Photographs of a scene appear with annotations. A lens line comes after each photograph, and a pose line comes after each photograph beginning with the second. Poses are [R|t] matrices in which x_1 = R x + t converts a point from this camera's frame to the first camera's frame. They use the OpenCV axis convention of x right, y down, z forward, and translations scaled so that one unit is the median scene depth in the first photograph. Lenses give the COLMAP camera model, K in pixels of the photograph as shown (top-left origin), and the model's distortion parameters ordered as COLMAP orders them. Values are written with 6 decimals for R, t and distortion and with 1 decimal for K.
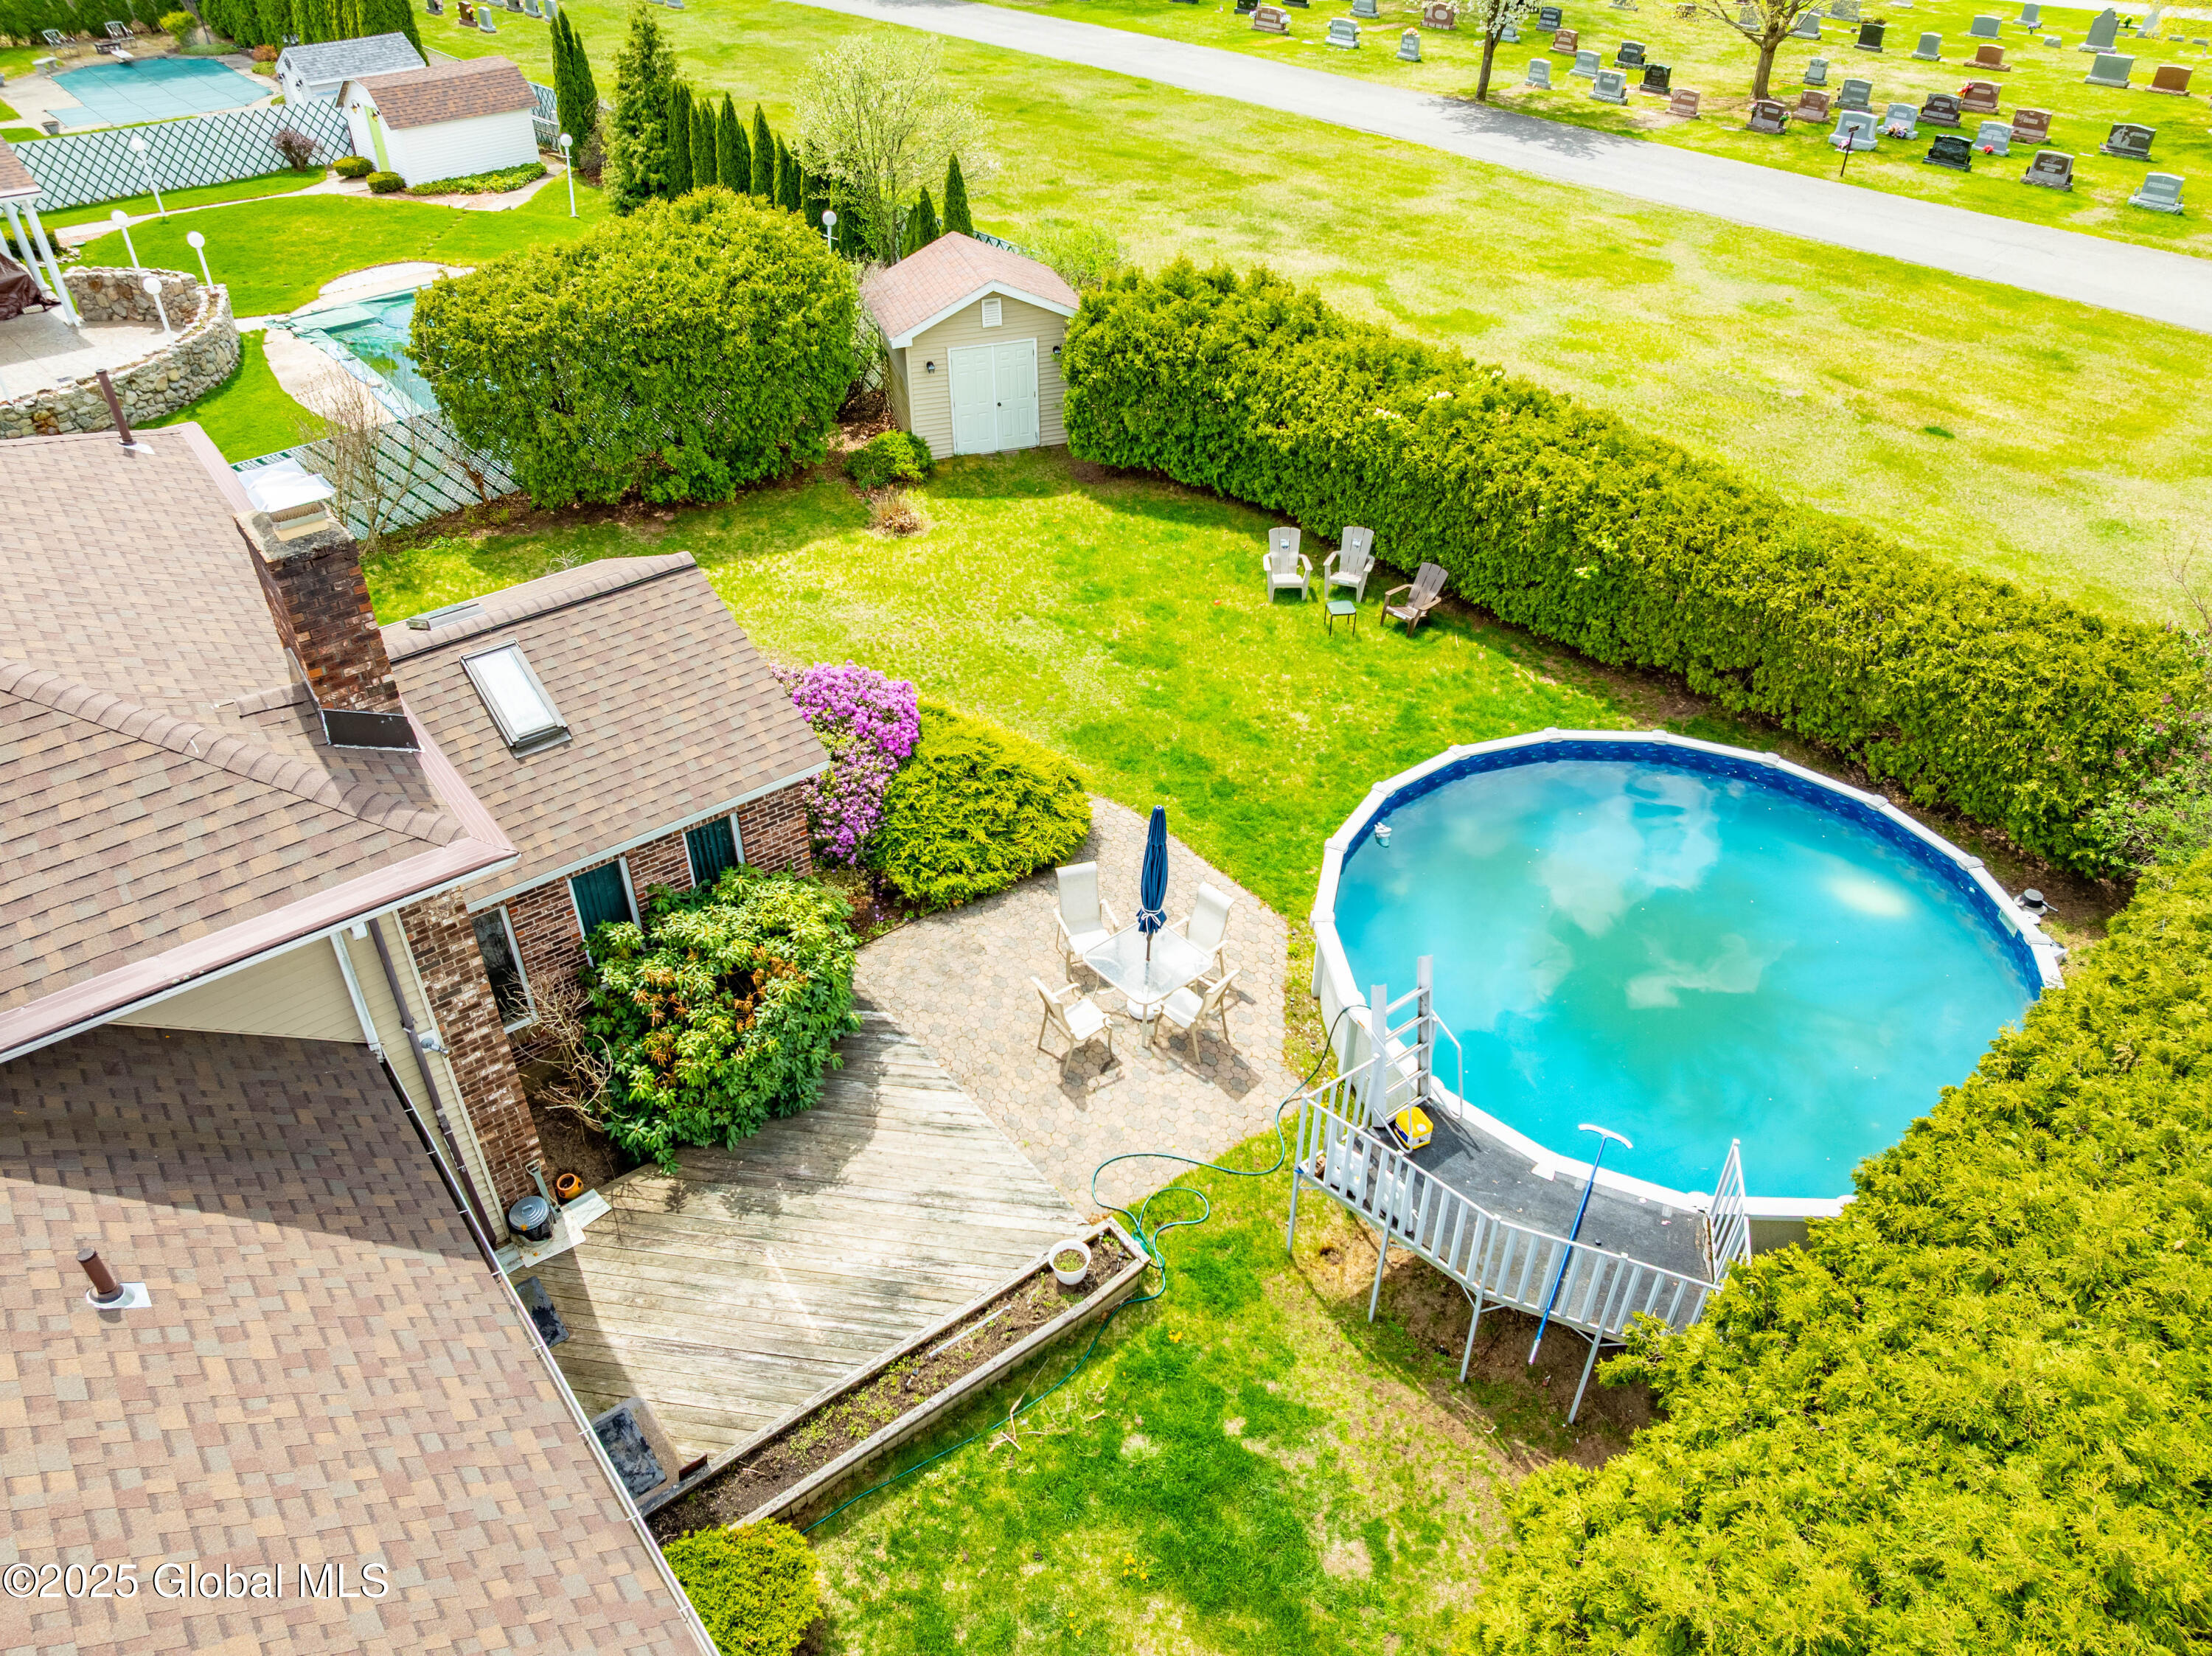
lens RADIAL K [[1548.3, 0, 1091.7], [0, 1548.3, 821.8], [0, 0, 1]] dist [-0.043277, 0.017244]
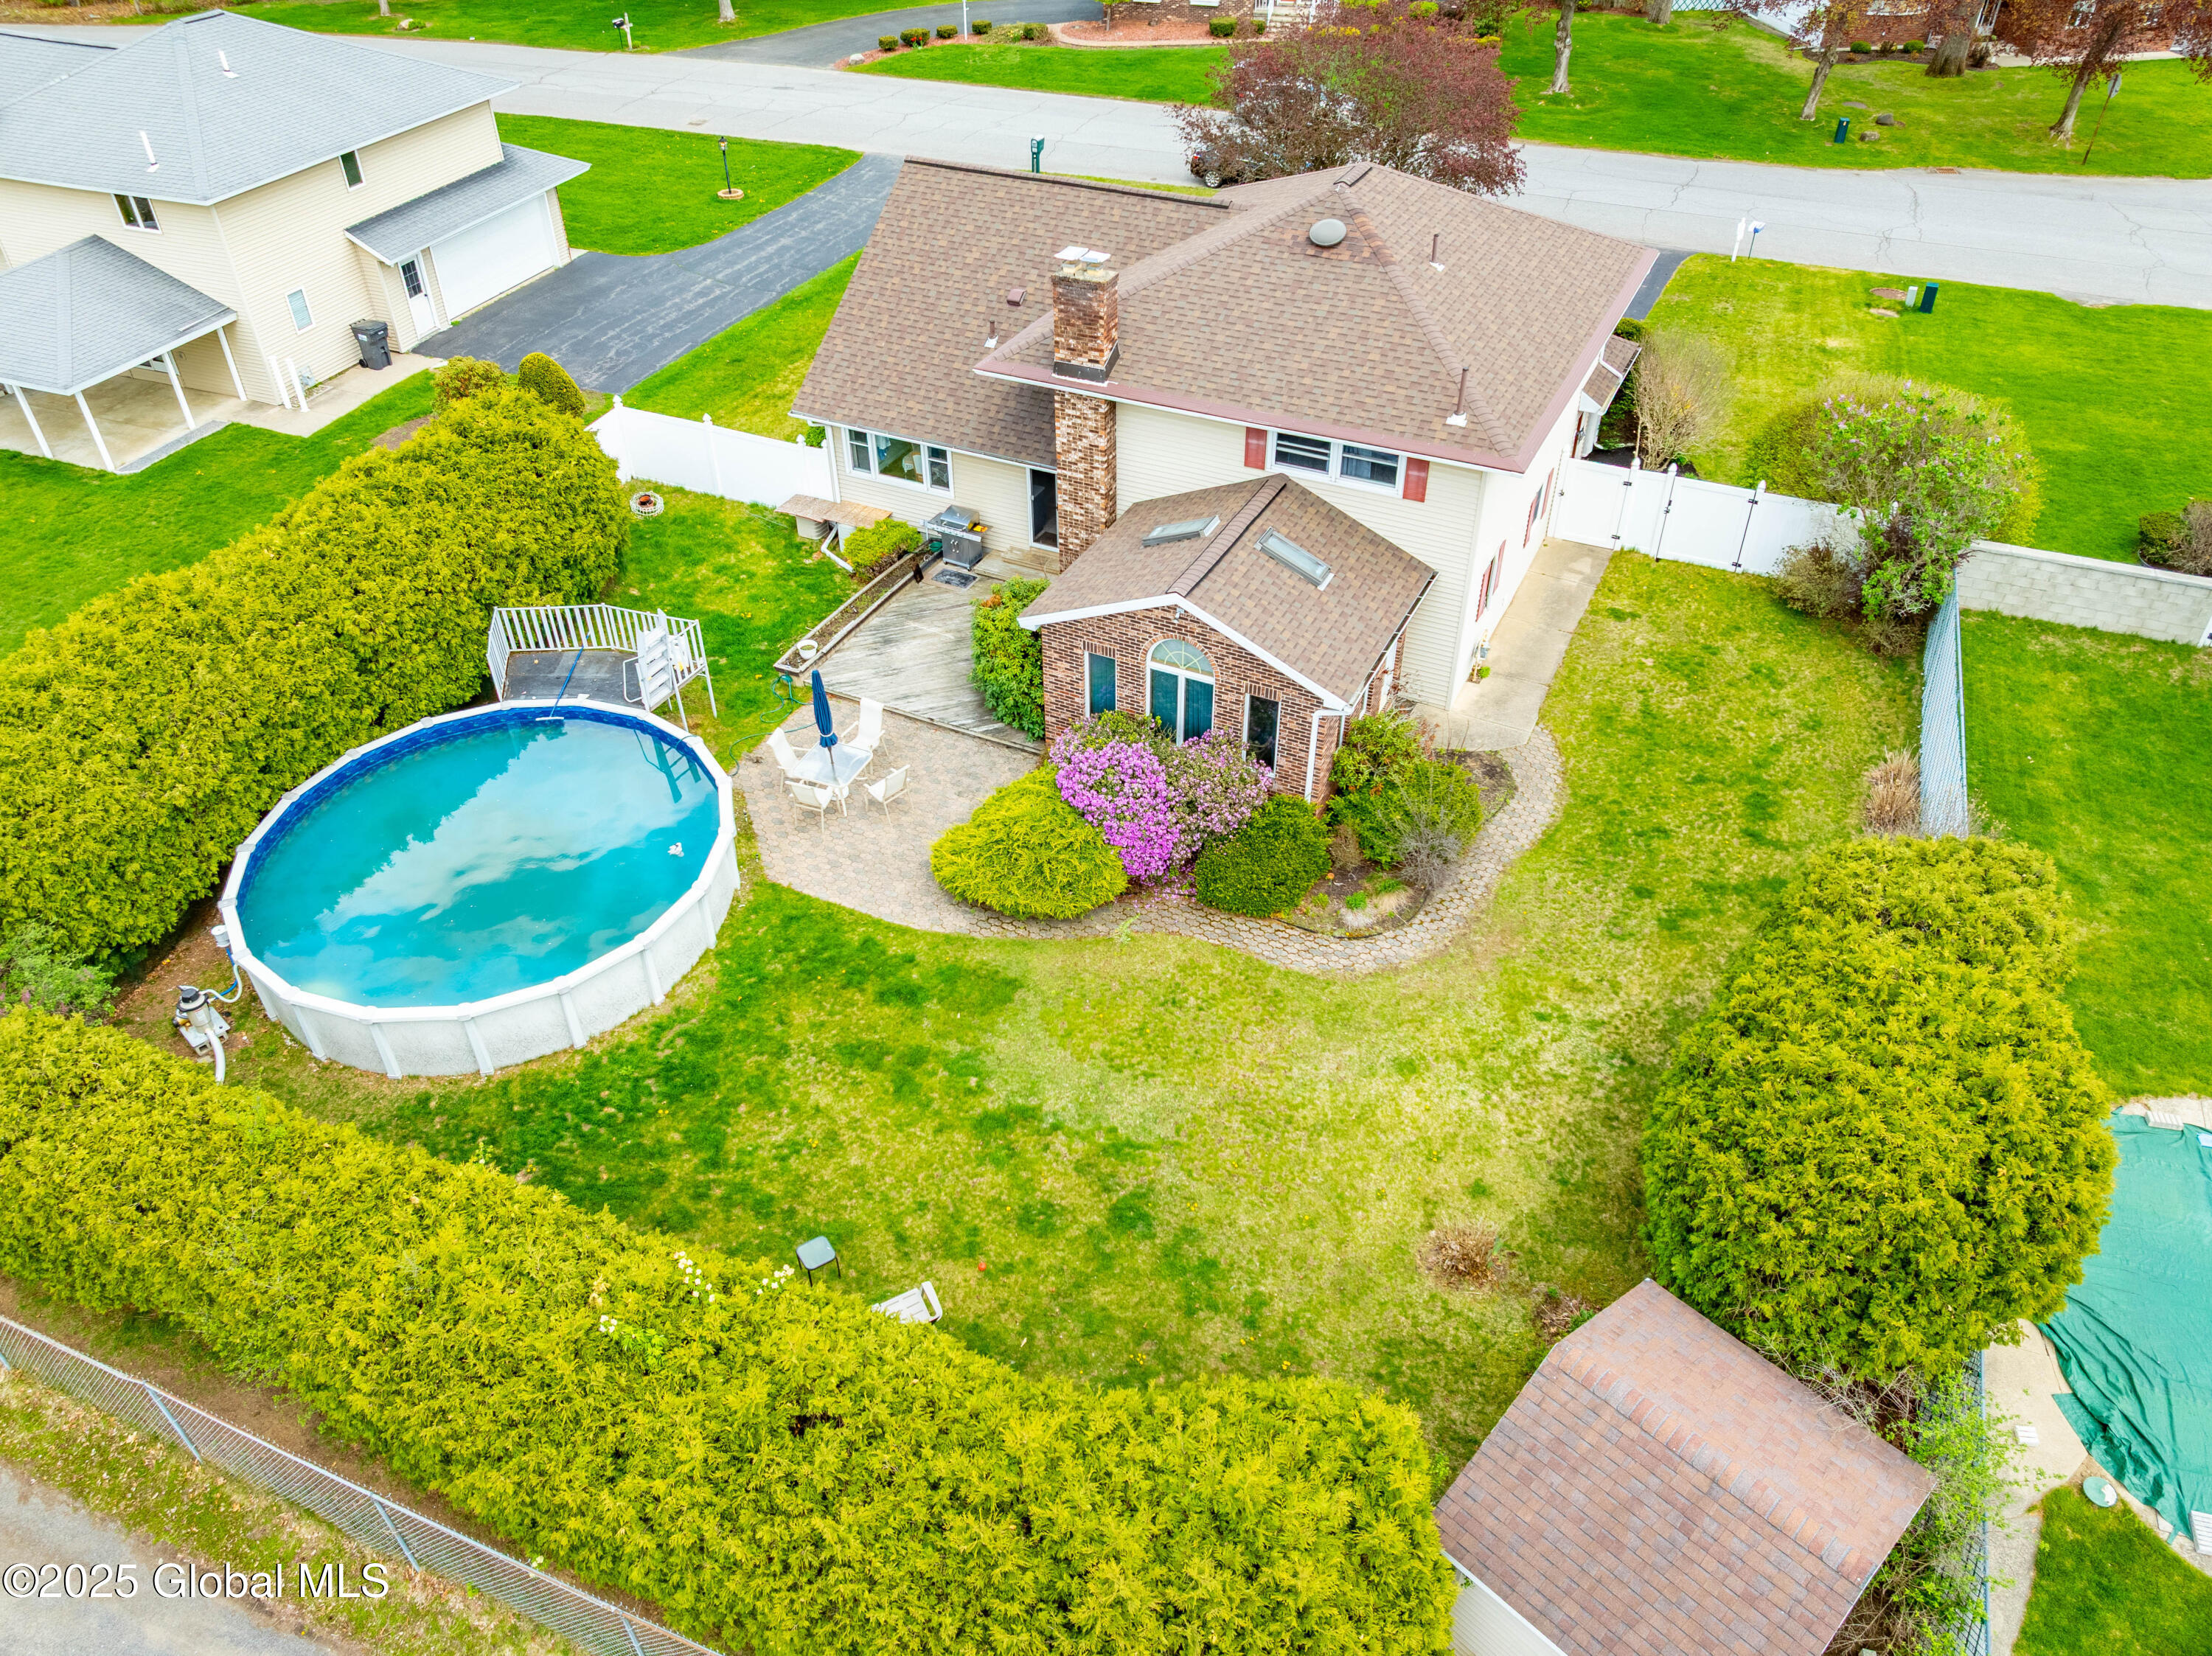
lens RADIAL K [[1554.5, 0, 1089.2], [0, 1554.5, 828.4], [0, 0, 1]] dist [-0.042869, 0.002740]
pose [[-0.898056, 0.291947, -0.329034, 0.222183], [-0.245491, 0.288046, 0.925615, -0.925210], [0.365008, 0.912029, -0.187011, 0.947621]]
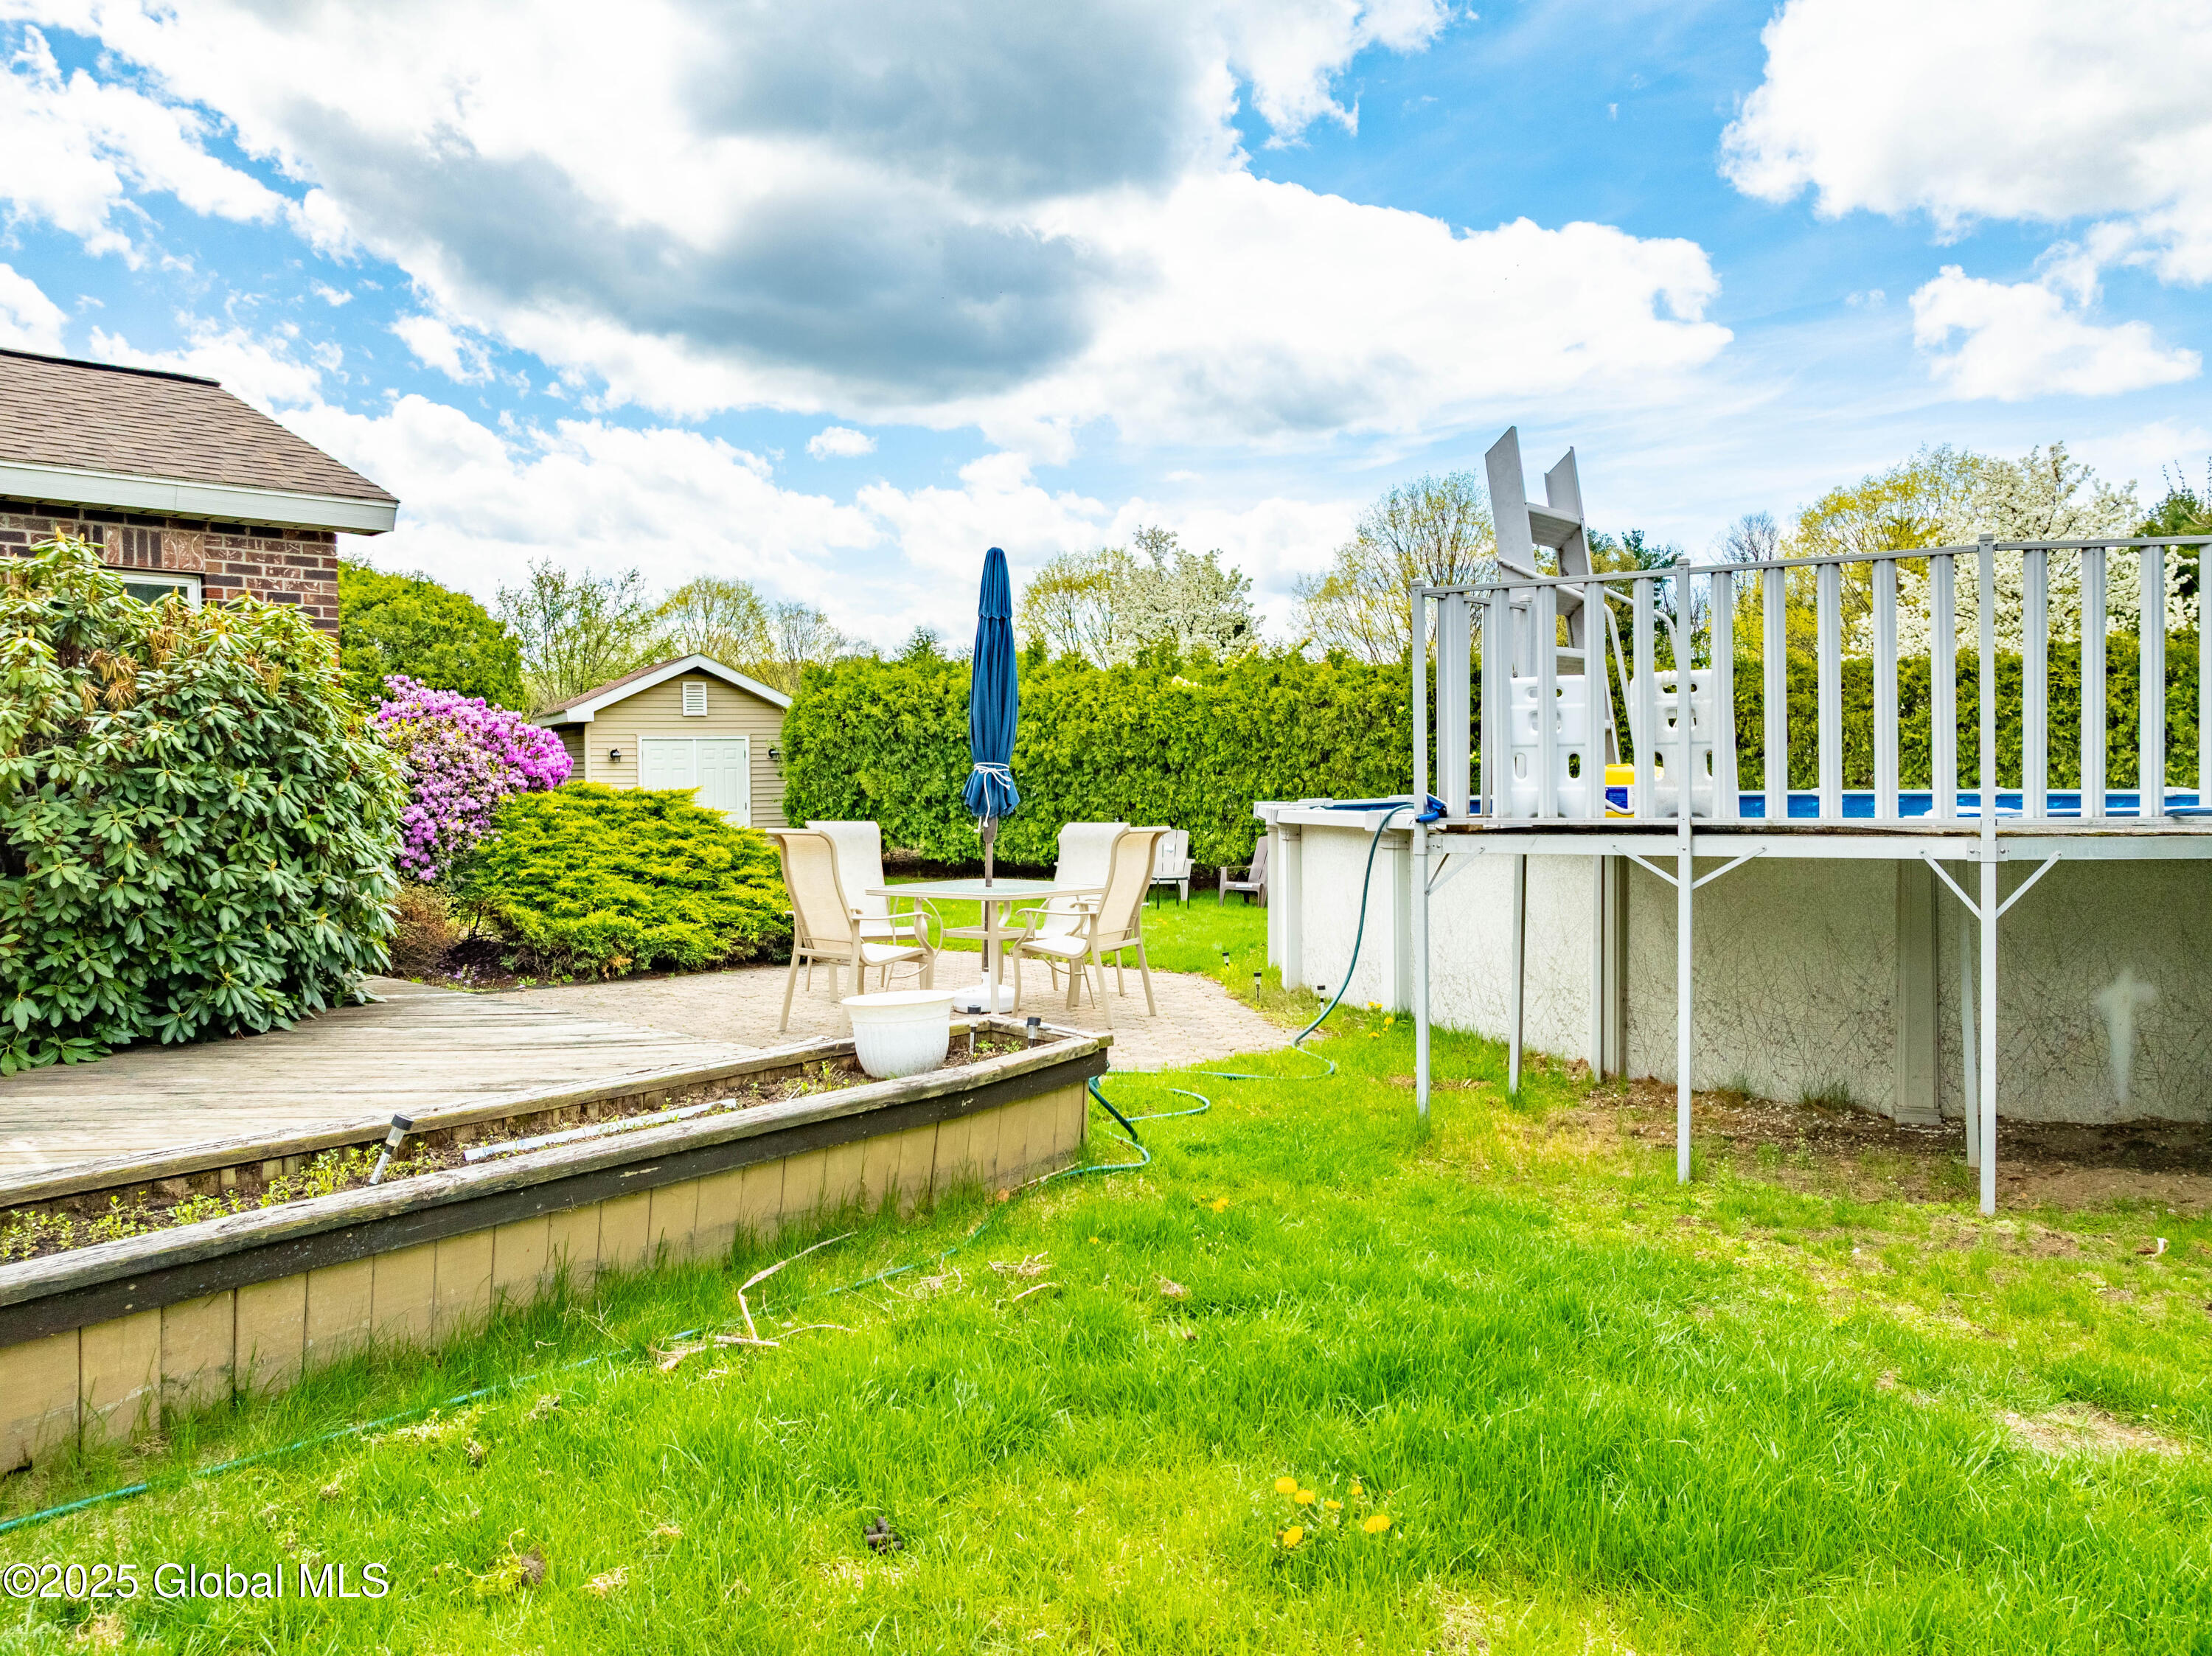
lens RADIAL K [[1558.2, 0, 1089.9], [0, 1558.2, 811.1], [0, 0, 1]] dist [-0.005189, -0.034694]
pose [[0.980778, -0.009907, 0.194875, -0.021941], [0.120451, 0.816455, -0.564706, 0.245196], [-0.153512, 0.577324, 0.801955, 0.358359]]
